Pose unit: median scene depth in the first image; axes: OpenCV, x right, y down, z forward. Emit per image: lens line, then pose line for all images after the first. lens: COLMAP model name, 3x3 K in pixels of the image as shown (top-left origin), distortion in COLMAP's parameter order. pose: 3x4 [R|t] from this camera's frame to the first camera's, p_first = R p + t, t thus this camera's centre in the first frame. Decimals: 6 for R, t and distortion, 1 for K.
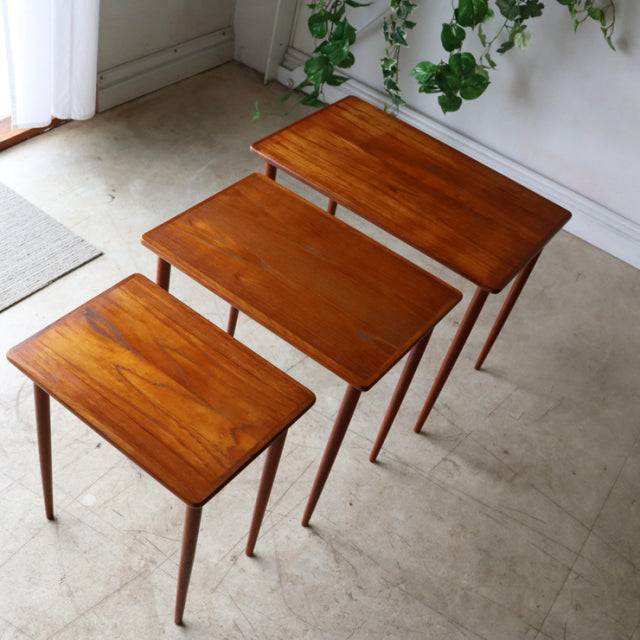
lens RADIAL K [[1143.8, 0, 320.0], [0, 1143.8, 320.0], [0, 0, 1]] dist [-0.063627, 0.092505]
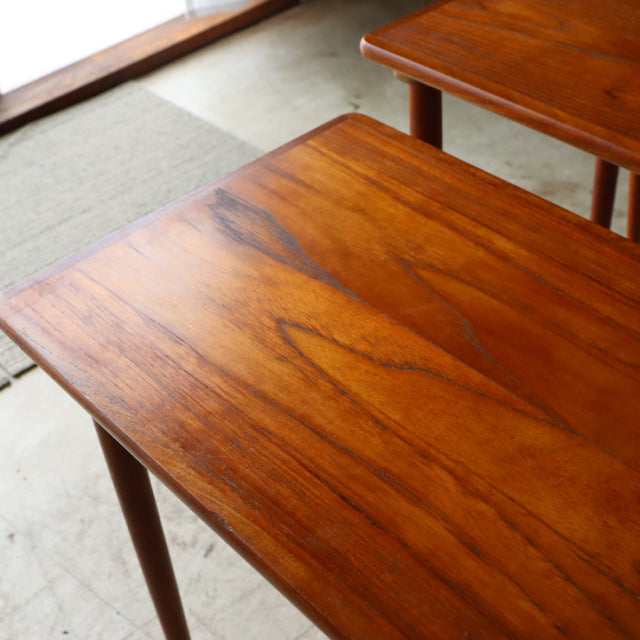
lens RADIAL K [[1143.8, 0, 320.0], [0, 1143.8, 320.0], [0, 0, 1]] dist [-0.063627, 0.092505]
pose [[0.959374, -0.061921, -0.275260, -0.070217], [0.038581, 0.995247, -0.089418, 0.069774], [0.279489, 0.075165, 0.957202, 0.661310]]
